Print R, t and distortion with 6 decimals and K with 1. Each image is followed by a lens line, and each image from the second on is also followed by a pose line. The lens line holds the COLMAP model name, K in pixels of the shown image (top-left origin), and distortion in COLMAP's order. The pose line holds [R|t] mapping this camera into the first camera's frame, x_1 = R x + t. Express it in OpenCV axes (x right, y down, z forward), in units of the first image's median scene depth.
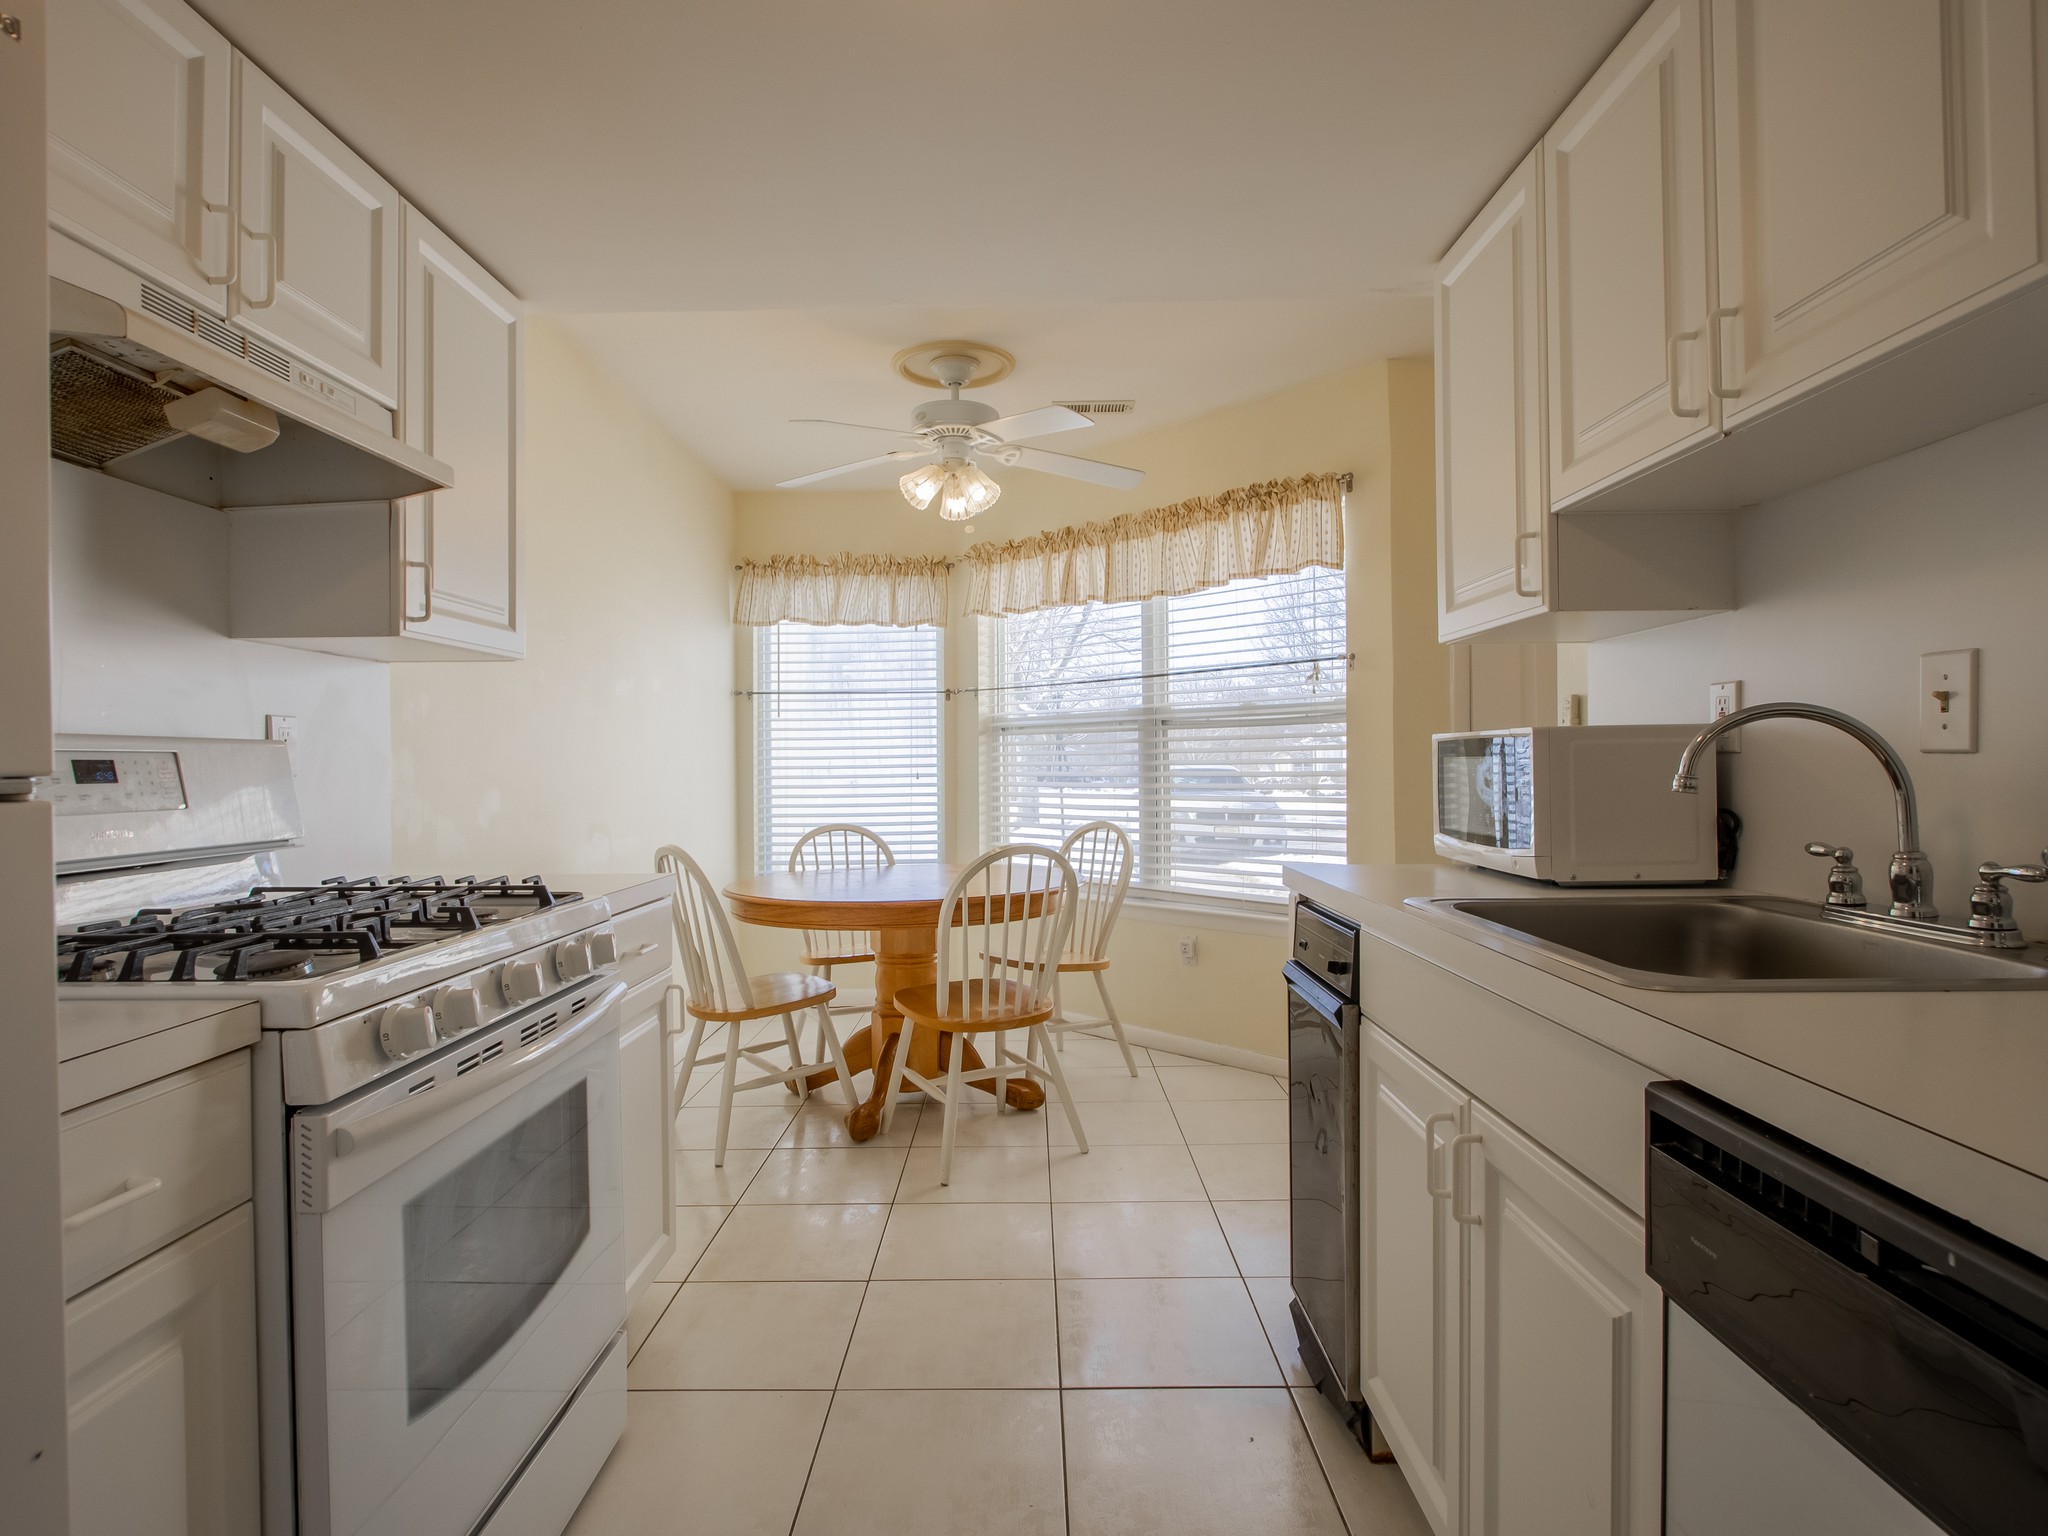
lens RADIAL K [[1077.1, 0, 1003.3], [0, 1077.1, 758.0], [0, 0, 1]] dist [-0.013758, 0.002721]
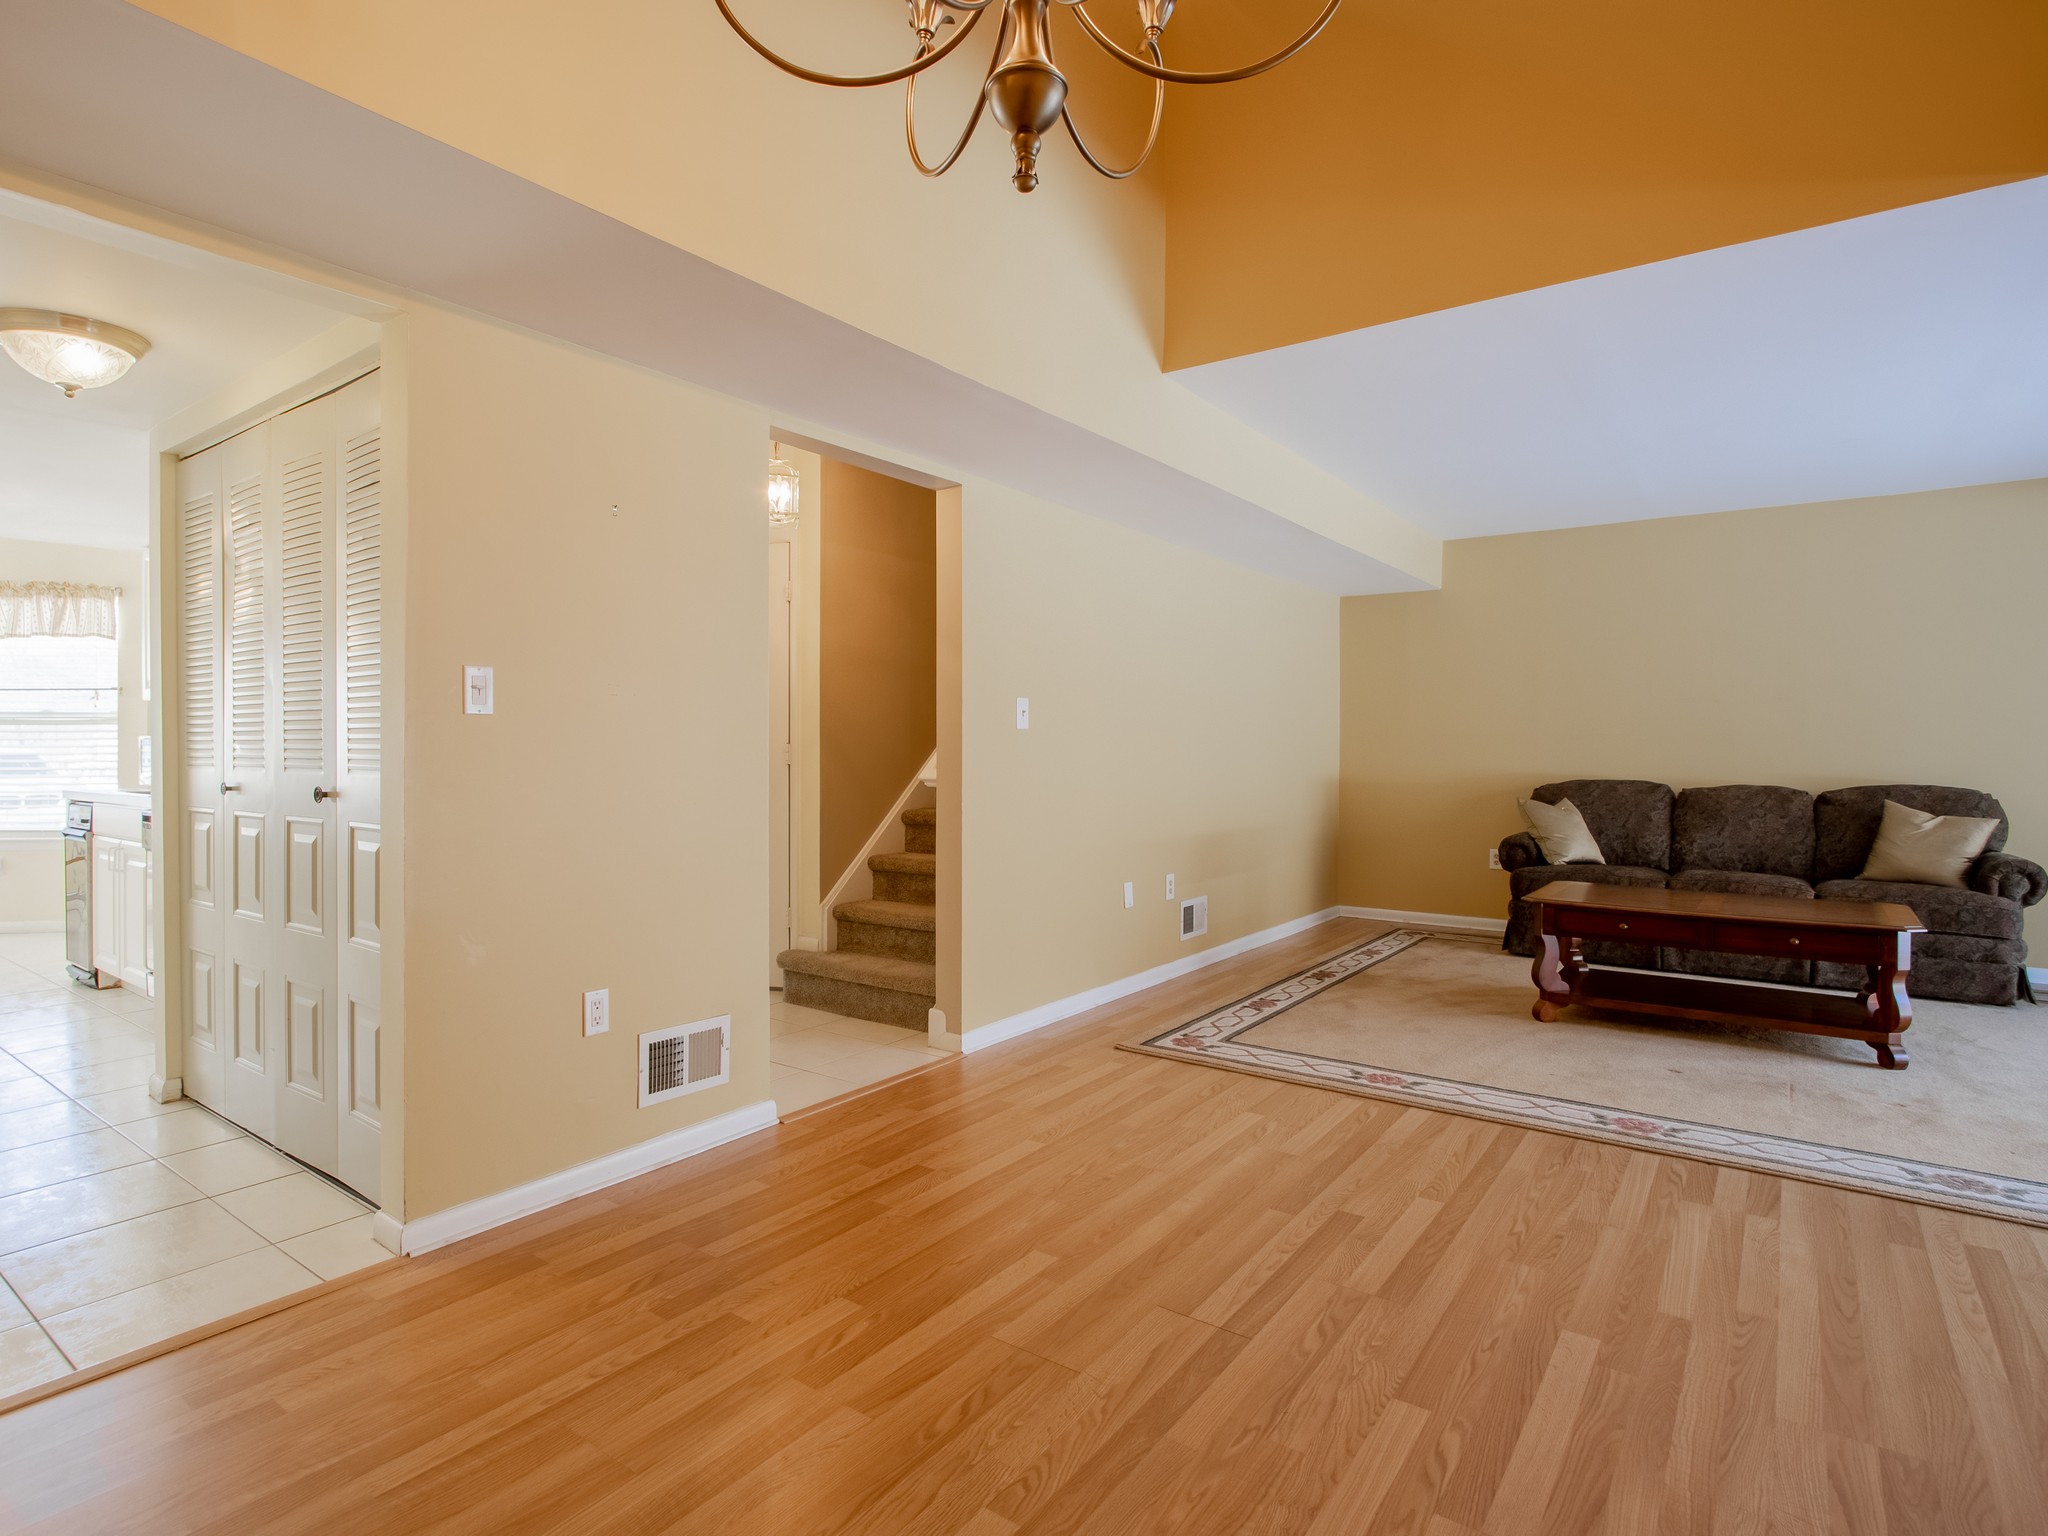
lens RADIAL K [[1077.1, 0, 978.2], [0, 1077.1, 755.7], [0, 0, 1]] dist [-0.013758, 0.002721]
pose [[0.589788, 0.003224, 0.807552, -0.226223], [-0.012018, 0.999916, 0.004785, -0.007686], [-0.807469, -0.012528, 0.589777, -1.007969]]
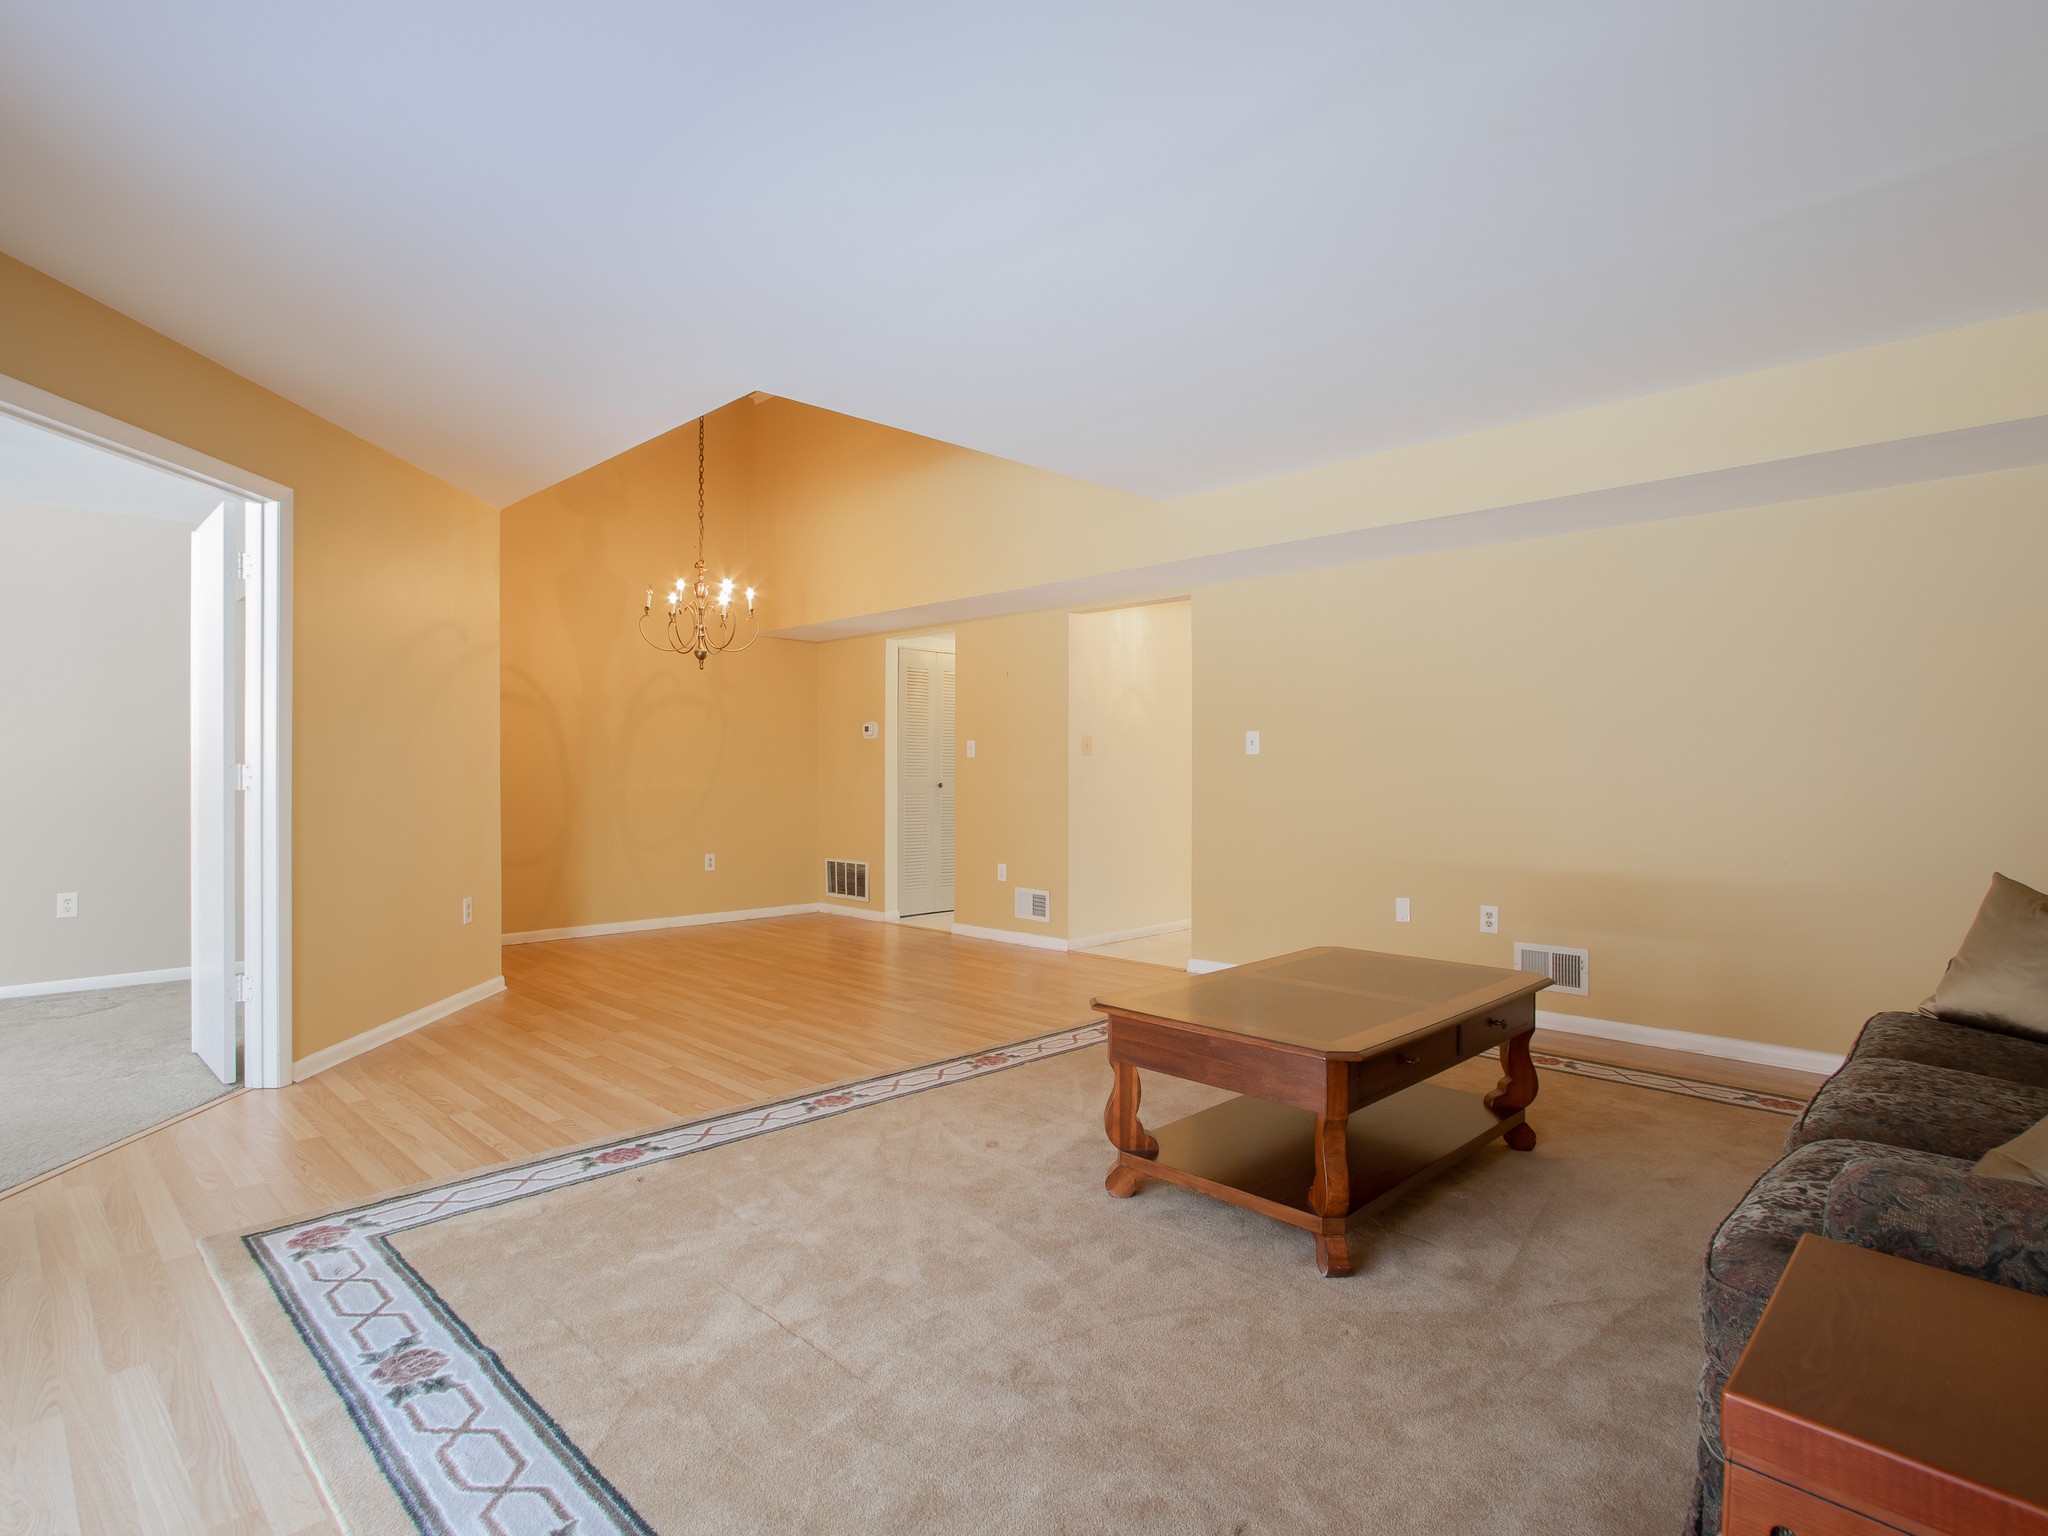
lens RADIAL K [[1077.1, 0, 993.4], [0, 1077.1, 779.4], [0, 0, 1]] dist [-0.013758, 0.002721]
pose [[0.715146, 0.012926, -0.698855, 1.267024], [0.001937, 0.999789, 0.020474, -0.024232], [0.698972, -0.015995, 0.714970, -1.606887]]
